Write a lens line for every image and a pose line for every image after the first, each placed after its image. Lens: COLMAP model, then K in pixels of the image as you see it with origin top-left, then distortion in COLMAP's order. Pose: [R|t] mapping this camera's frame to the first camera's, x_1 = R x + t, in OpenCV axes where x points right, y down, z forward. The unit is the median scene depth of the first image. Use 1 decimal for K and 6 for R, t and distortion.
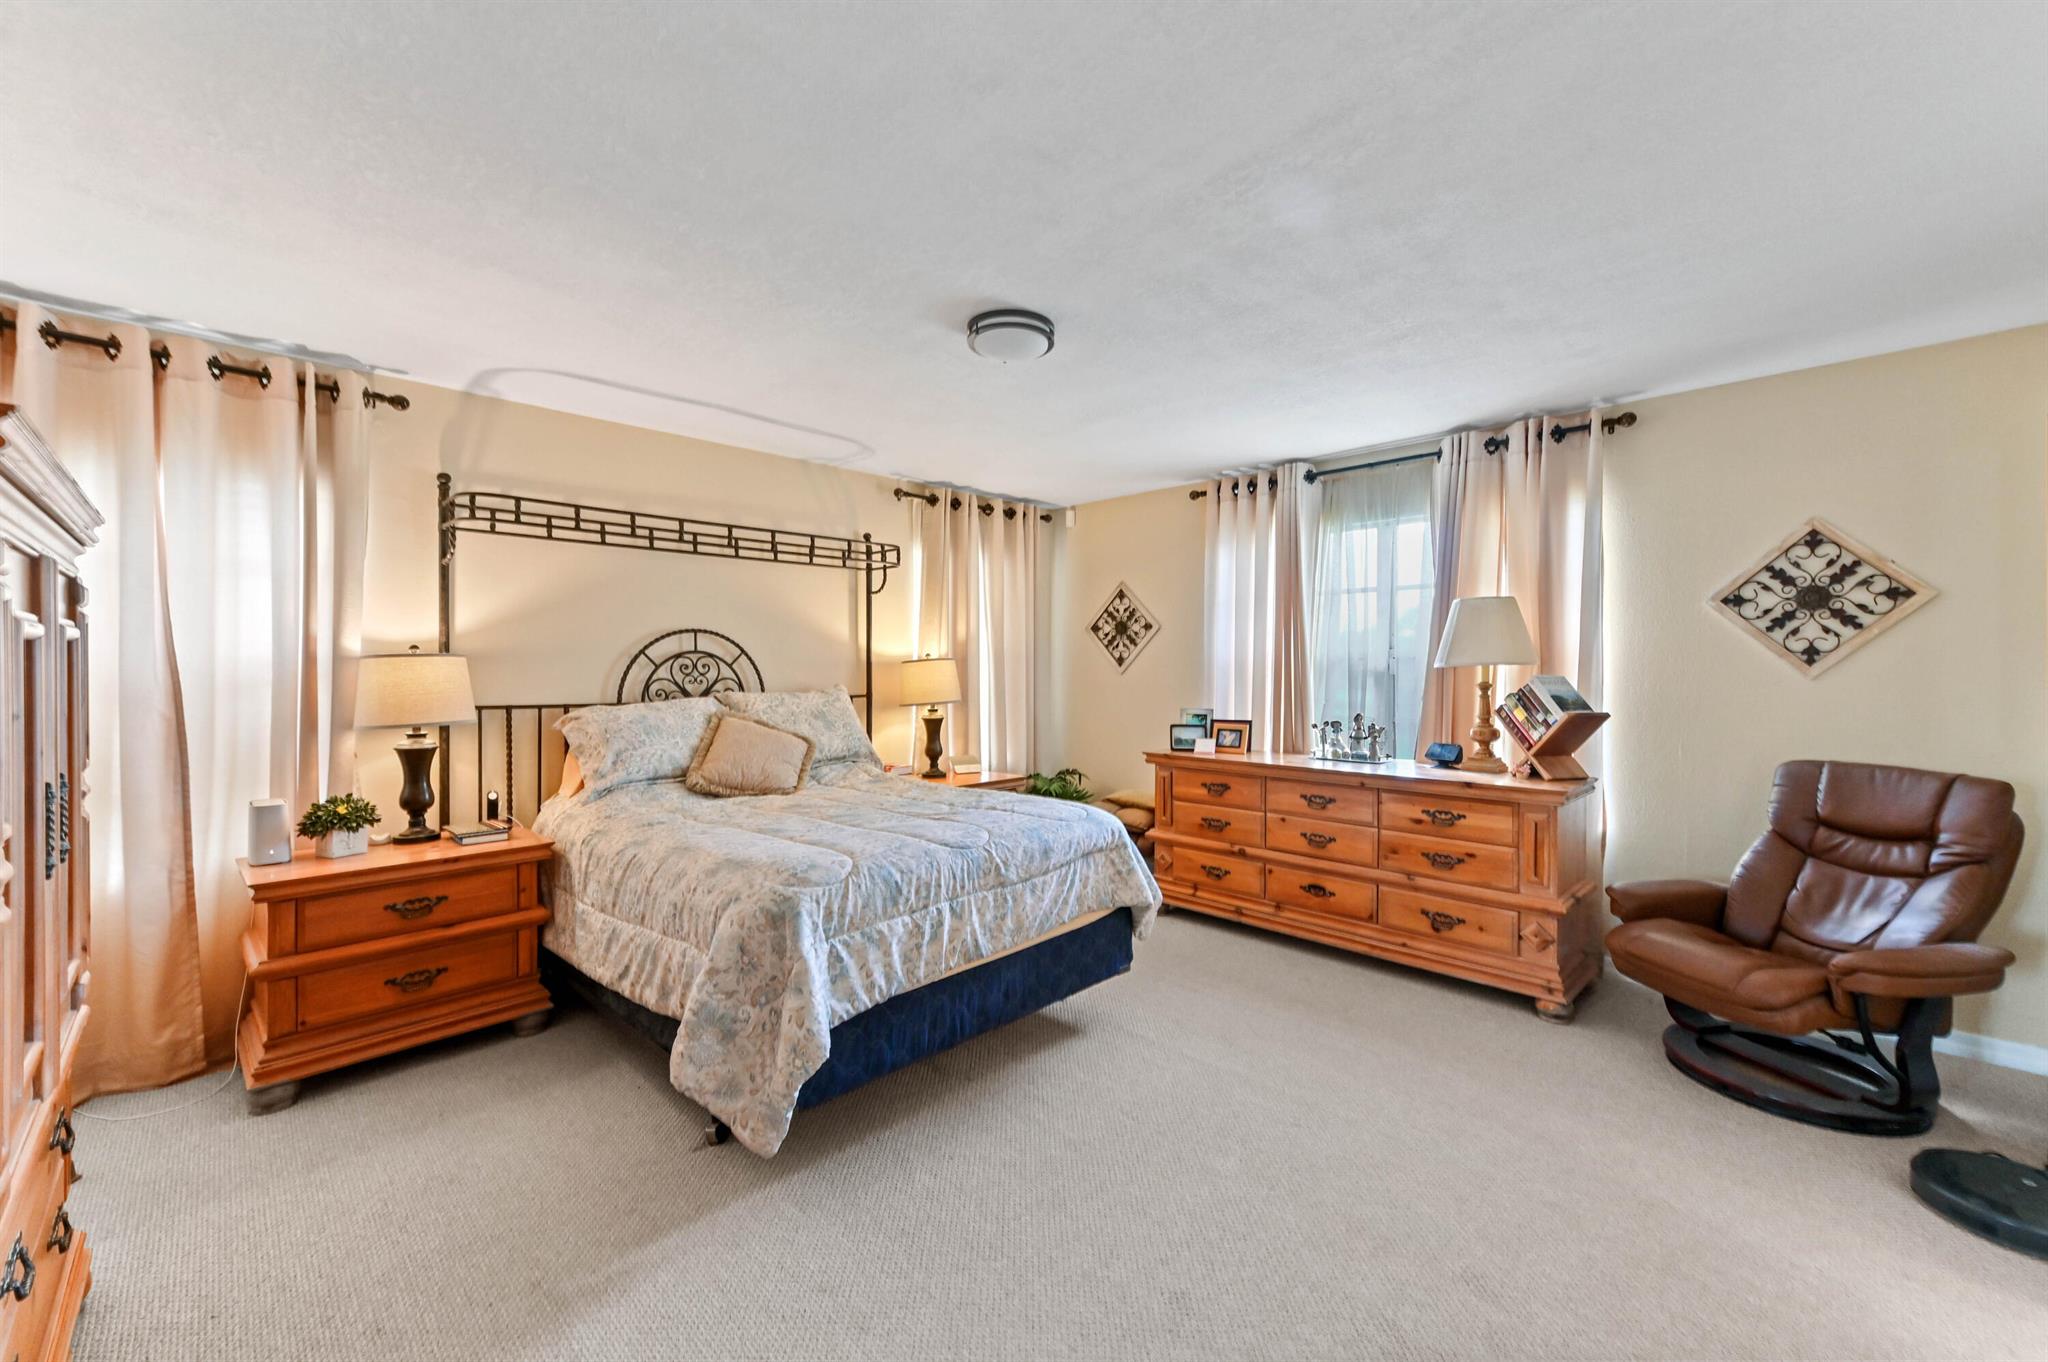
lens RADIAL K [[814.3, 0, 1041.9], [0, 814.3, 668.9], [0, 0, 1]] dist [0.012250, -0.000297]
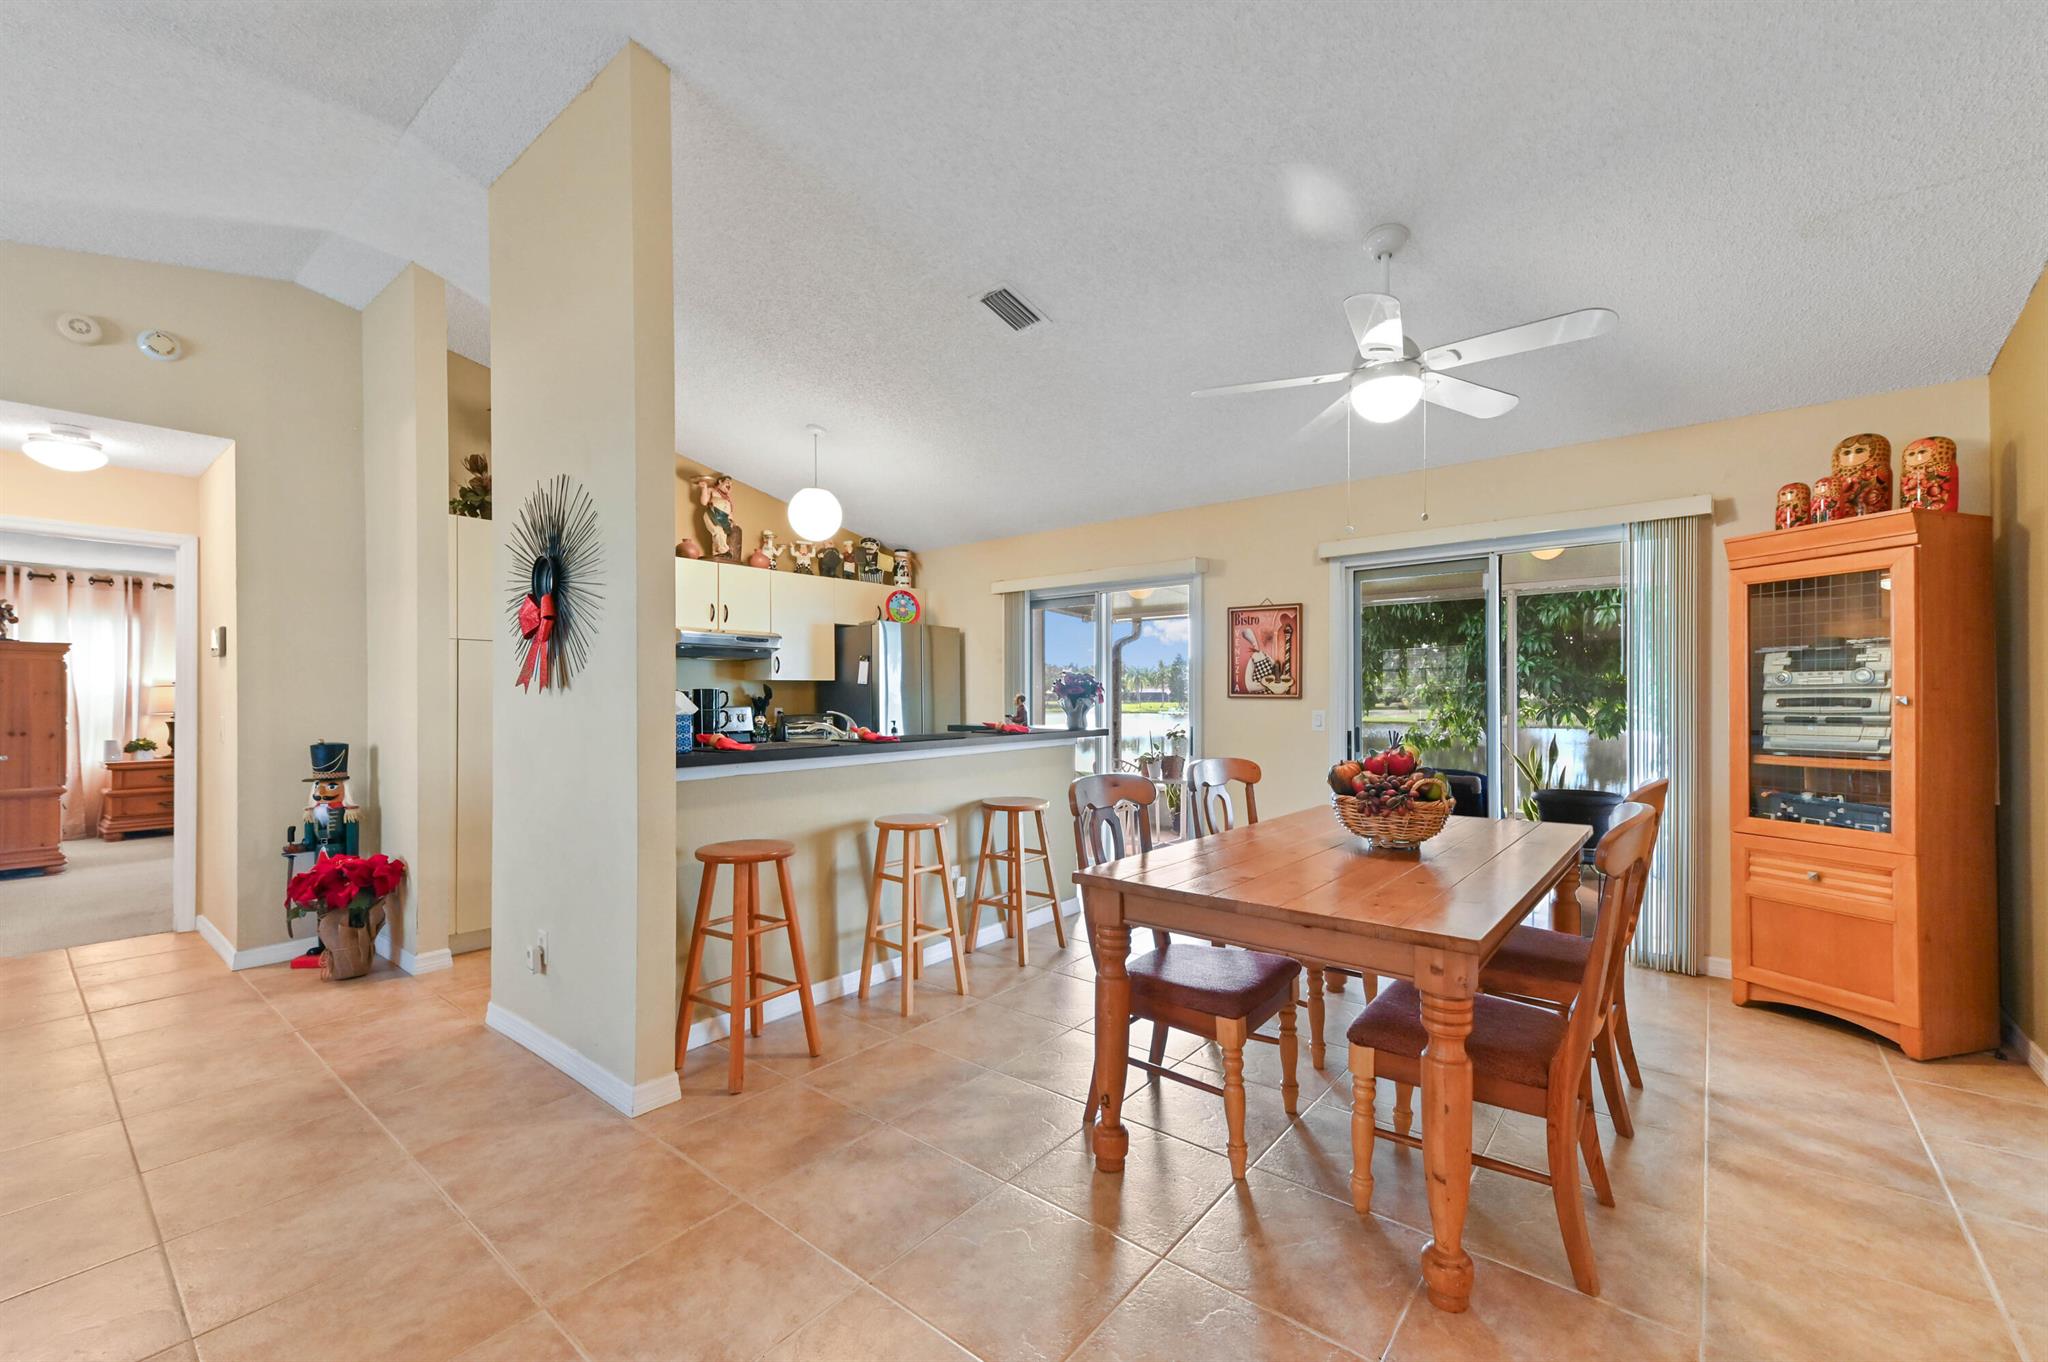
lens RADIAL K [[814.3, 0, 1018.8], [0, 814.3, 692.0], [0, 0, 1]] dist [0.012250, -0.000297]
pose [[0.996562, -0.003552, 0.082775, 1.817143], [0.004281, 0.999954, -0.008633, 0.038191], [-0.082741, 0.008958, 0.996531, -1.964941]]
